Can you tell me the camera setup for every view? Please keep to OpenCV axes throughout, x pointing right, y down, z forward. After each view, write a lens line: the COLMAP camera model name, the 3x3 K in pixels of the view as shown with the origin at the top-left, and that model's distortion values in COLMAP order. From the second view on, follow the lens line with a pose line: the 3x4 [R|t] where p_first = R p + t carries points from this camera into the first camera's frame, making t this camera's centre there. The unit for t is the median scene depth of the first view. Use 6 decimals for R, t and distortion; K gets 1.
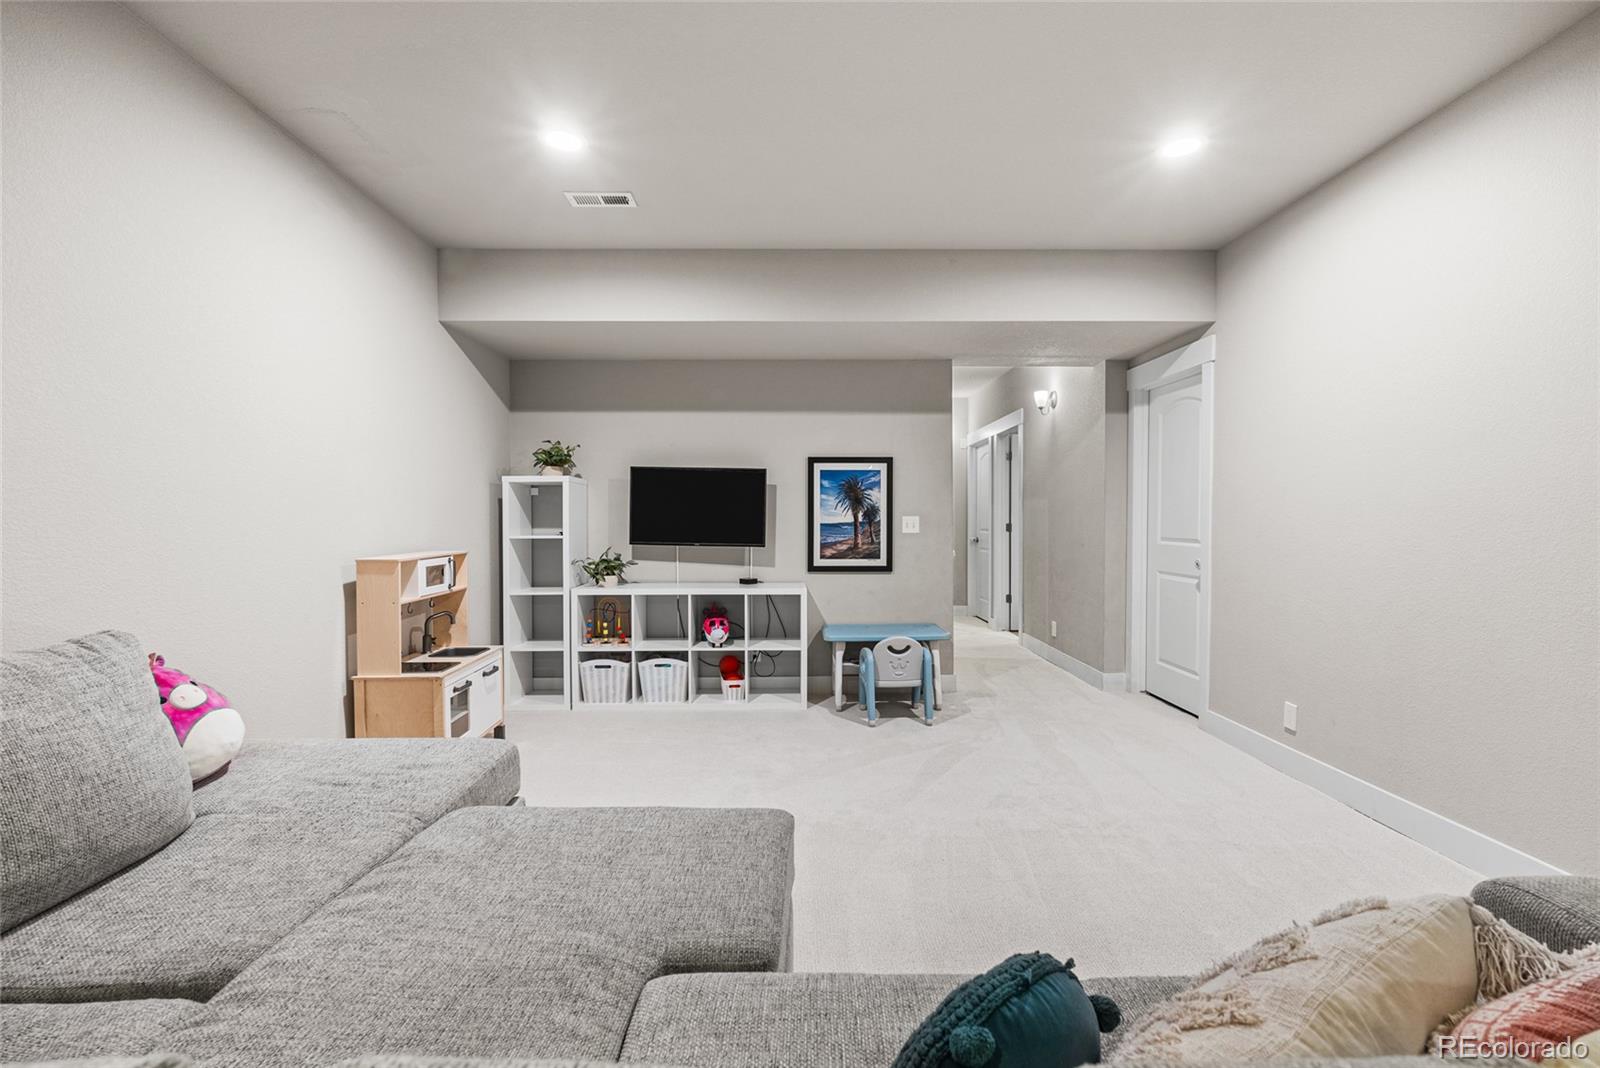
lens RADIAL K [[706.6, 0, 800.0], [0, 706.6, 534.0], [0, 0, 1]] dist [-0.002407, 0.000128]
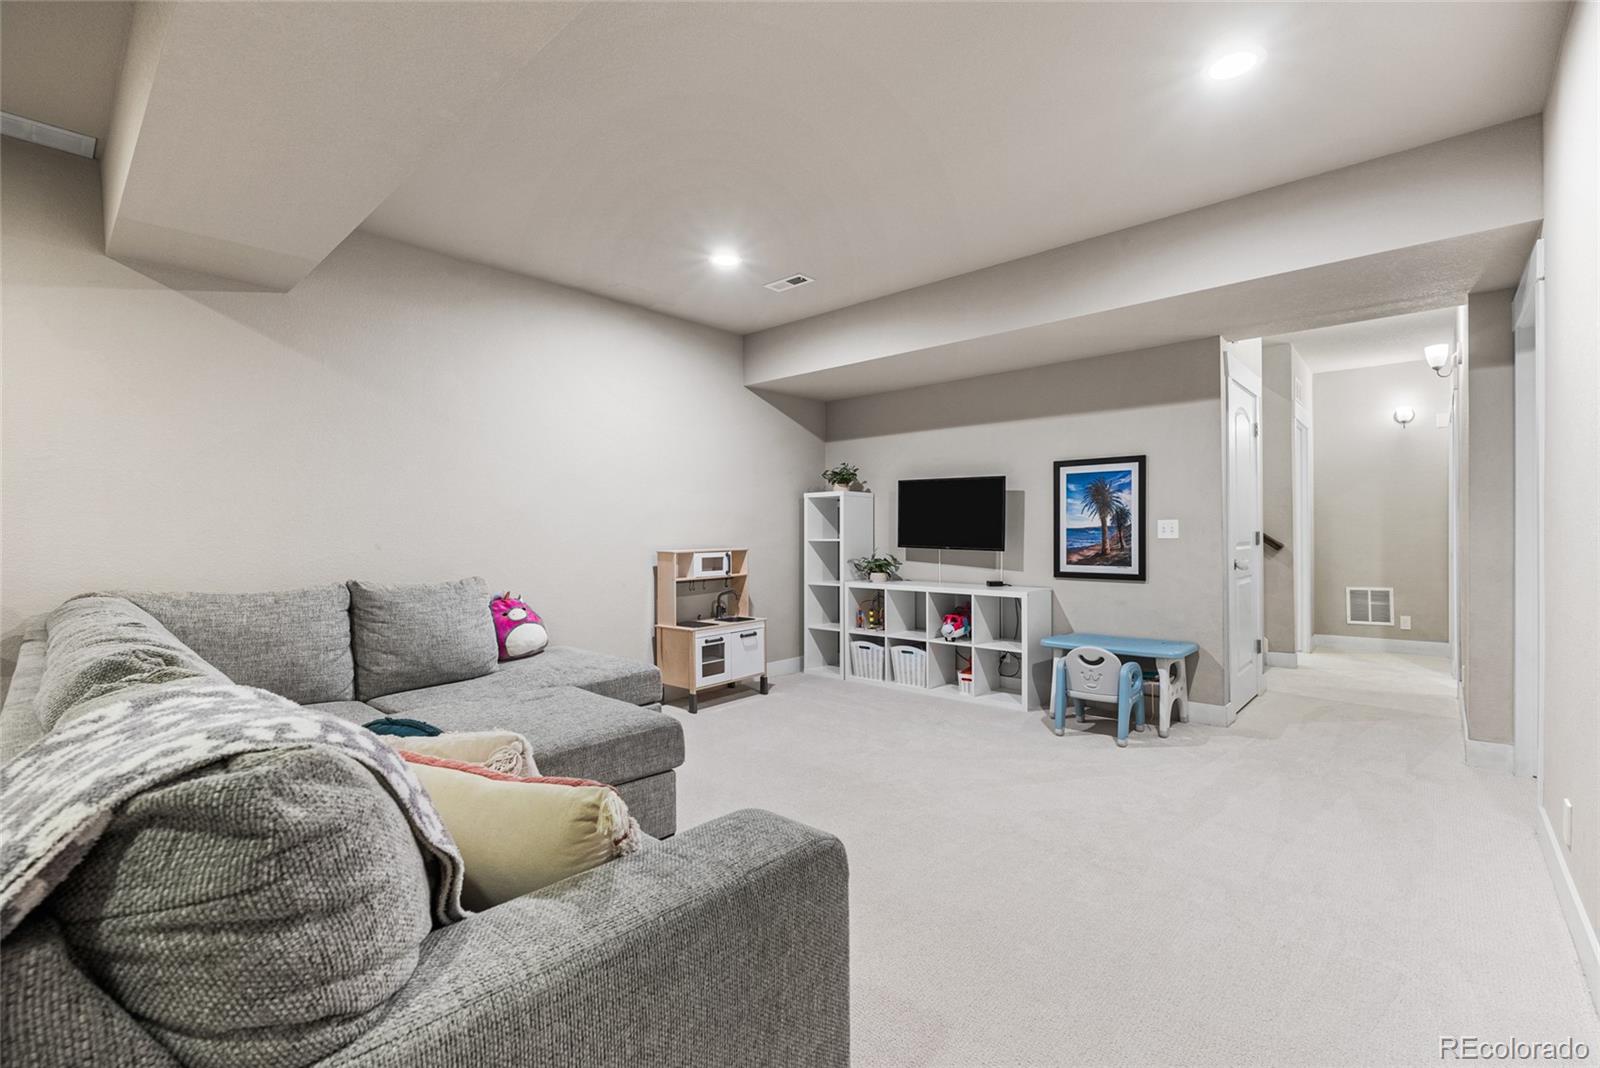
lens RADIAL K [[706.6, 0, 800.0], [0, 706.6, 534.0], [0, 0, 1]] dist [-0.002407, 0.000128]
pose [[0.733213, -0.000012, -0.680000, 0.440576], [-0.009615, 0.999900, -0.010385, 0.006922], [0.679932, 0.014152, 0.733139, 0.033776]]
